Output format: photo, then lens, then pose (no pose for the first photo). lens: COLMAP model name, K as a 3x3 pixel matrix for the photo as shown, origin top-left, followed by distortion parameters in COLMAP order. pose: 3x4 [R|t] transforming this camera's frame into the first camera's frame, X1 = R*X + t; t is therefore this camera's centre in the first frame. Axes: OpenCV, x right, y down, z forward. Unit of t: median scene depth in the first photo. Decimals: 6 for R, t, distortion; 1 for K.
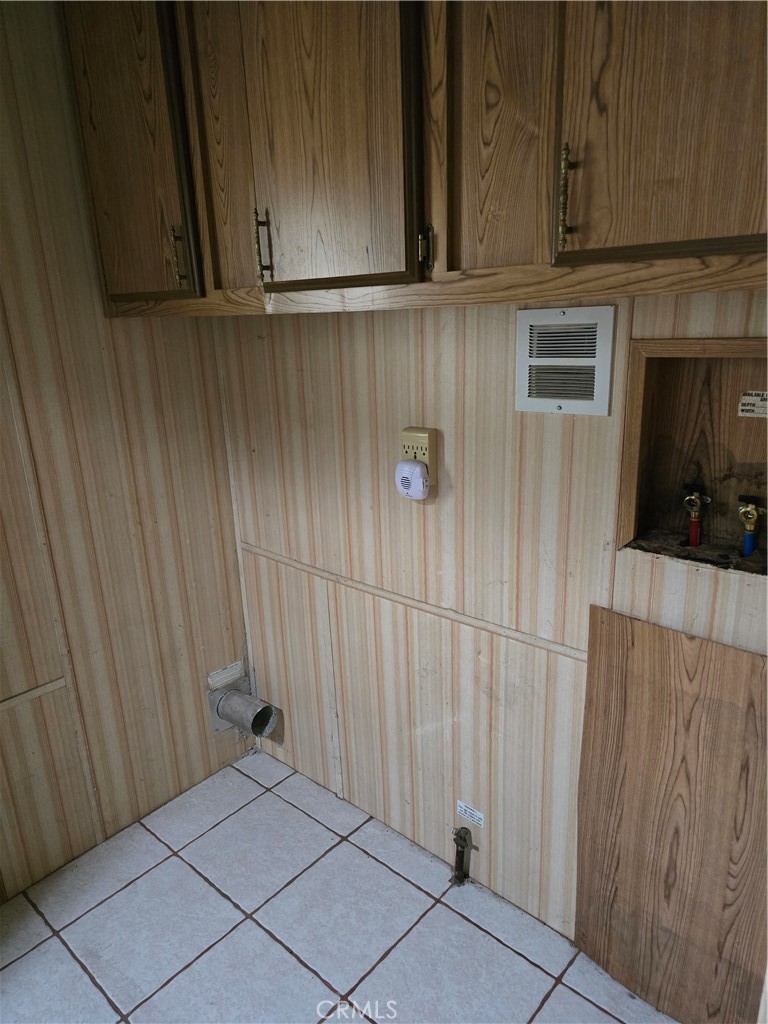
lens RADIAL K [[677.1, 0, 387.8], [0, 677.1, 518.4], [0, 0, 1]] dist [0.002441, 0.000131]
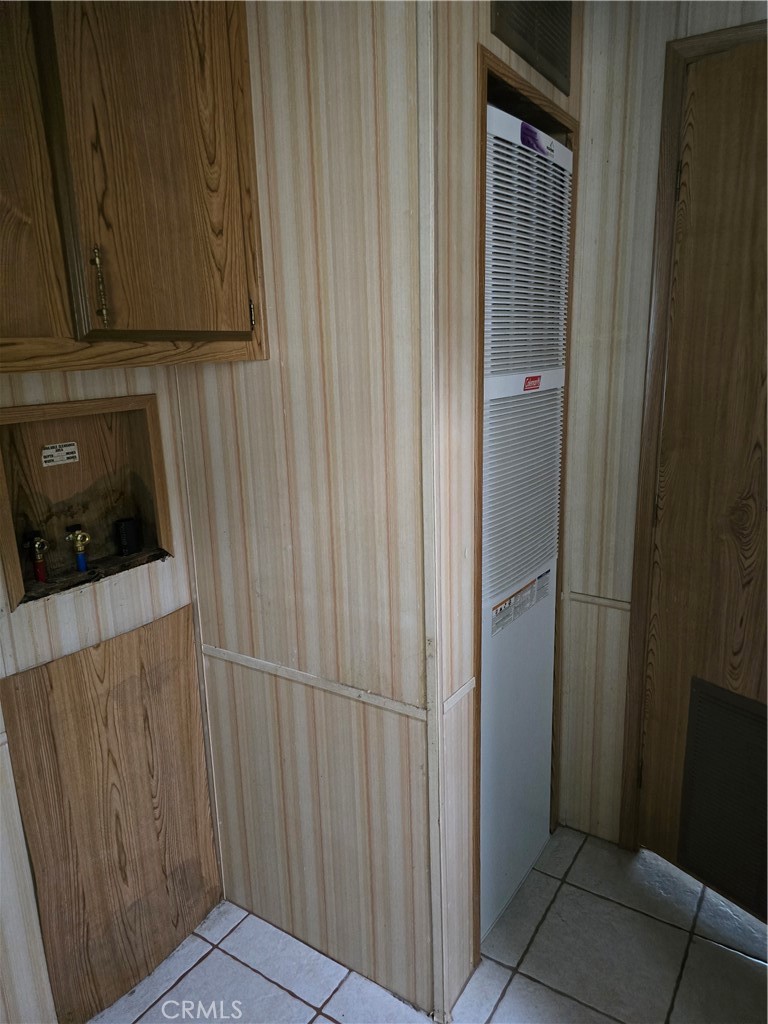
lens RADIAL K [[677.1, 0, 387.8], [0, 677.1, 518.4], [0, 0, 1]] dist [0.002441, 0.000131]
pose [[-0.138764, -0.198660, 0.970195, -0.763044], [0.323533, 0.916825, 0.234006, -0.149875], [-0.935987, 0.346361, -0.062949, 0.526141]]
